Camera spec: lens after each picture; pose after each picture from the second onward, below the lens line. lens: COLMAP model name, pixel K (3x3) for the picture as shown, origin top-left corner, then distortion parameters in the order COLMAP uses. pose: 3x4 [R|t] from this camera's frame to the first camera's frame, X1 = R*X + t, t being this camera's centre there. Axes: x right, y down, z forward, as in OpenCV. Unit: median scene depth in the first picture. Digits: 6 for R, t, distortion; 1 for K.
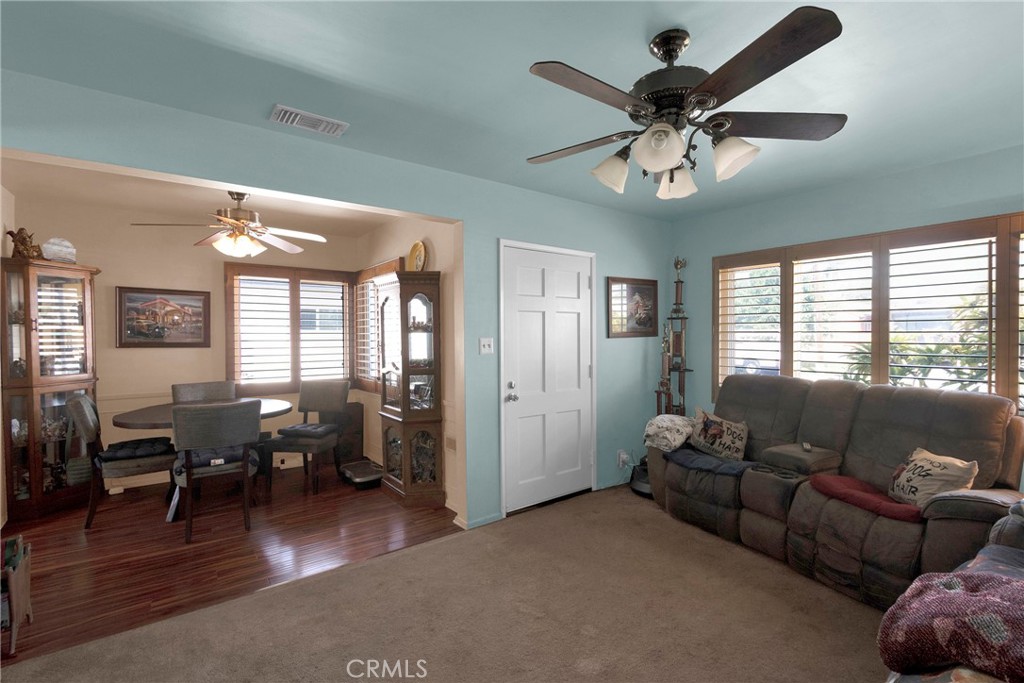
lens RADIAL K [[461.4, 0, 512.0], [0, 461.4, 341.5], [0, 0, 1]] dist [0.002435, -0.001024]
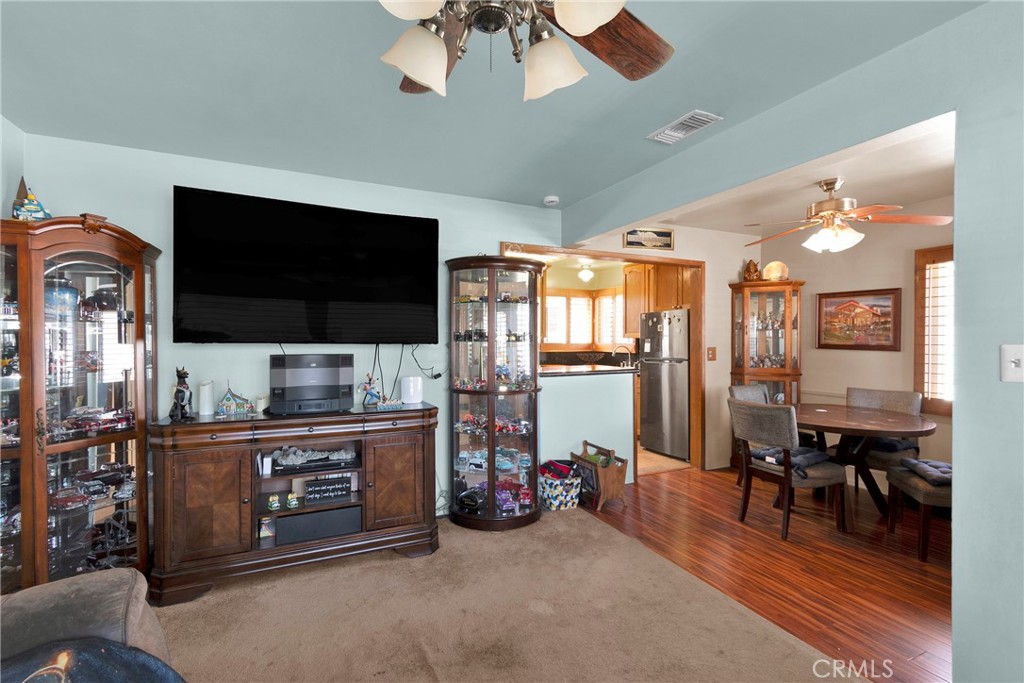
lens RADIAL K [[461.4, 0, 512.0], [0, 461.4, 341.5], [0, 0, 1]] dist [0.002435, -0.001024]
pose [[-0.189348, 0.011219, -0.981846, 0.415891], [-0.016242, 0.999762, 0.014556, -0.008637], [0.981776, 0.018703, -0.189121, 0.535653]]
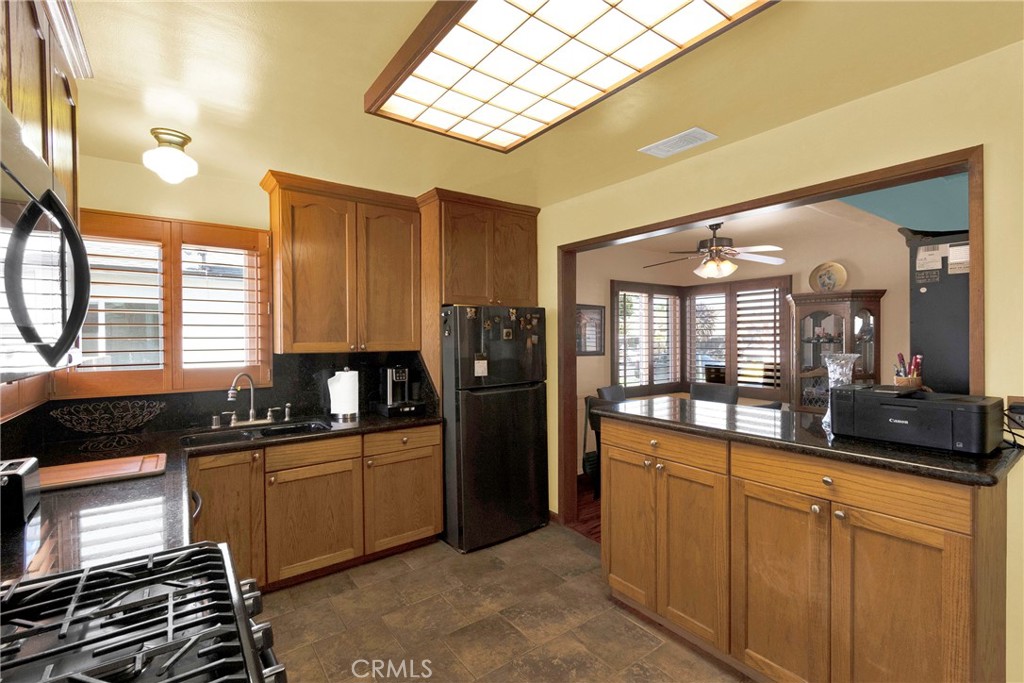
lens RADIAL K [[452.6, 0, 515.0], [0, 452.6, 342.8], [0, 0, 1]] dist [0.000033, -0.000036]
pose [[0.999991, -0.003142, -0.002964, -1.048191], [0.003132, 0.999989, -0.003429, -0.017980], [0.002975, 0.003420, 0.999990, -0.136267]]
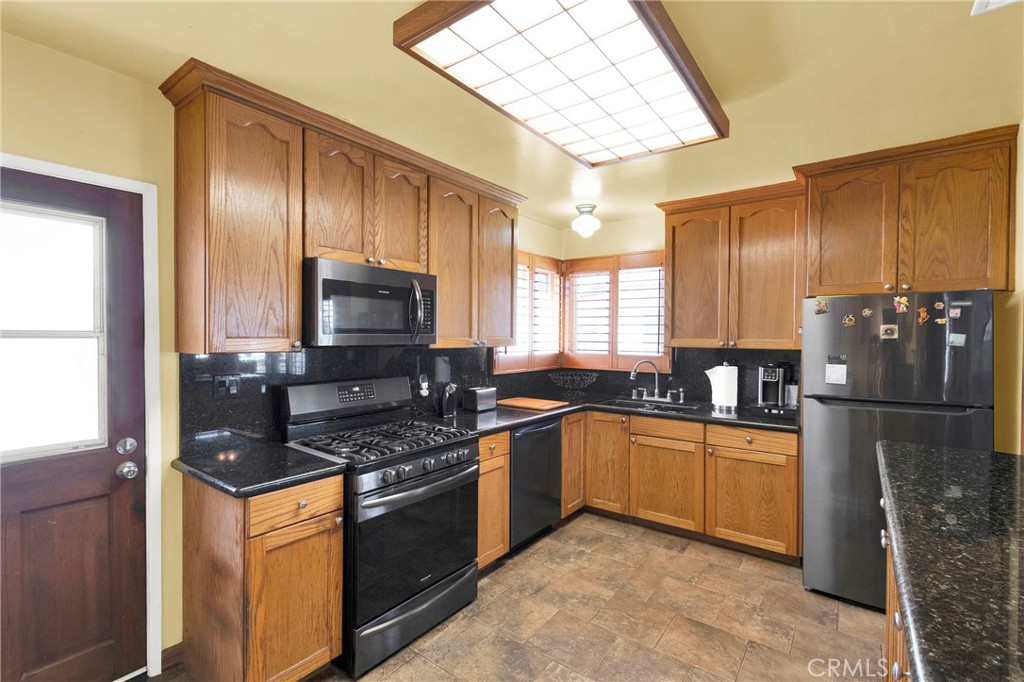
lens RADIAL K [[452.6, 0, 515.0], [0, 452.6, 342.3], [0, 0, 1]] dist [0.000033, -0.000036]
pose [[0.290110, 0.020860, -0.956766, -0.622077], [-0.023356, 0.999619, 0.014713, -0.019887], [0.956708, 0.018078, 0.290487, 0.043300]]
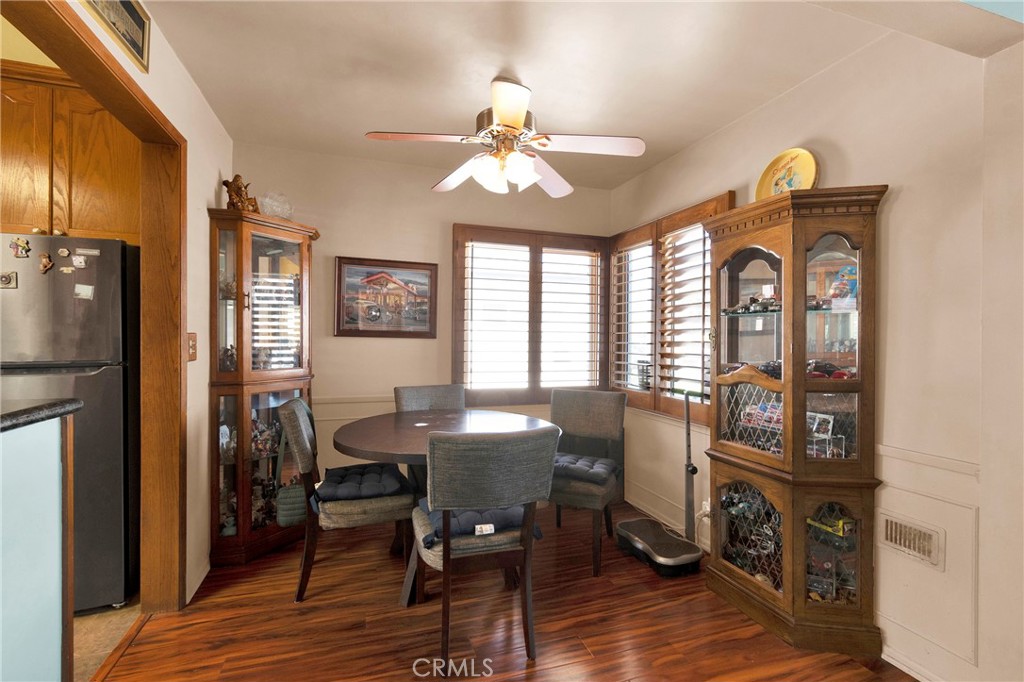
lens RADIAL K [[461.4, 0, 512.0], [0, 461.4, 341.0], [0, 0, 1]] dist [0.002435, -0.001024]
pose [[0.952684, 0.014748, -0.303604, -0.373363], [-0.018301, 0.999793, -0.008859, 0.025403], [0.303410, 0.013996, 0.952757, 0.393515]]
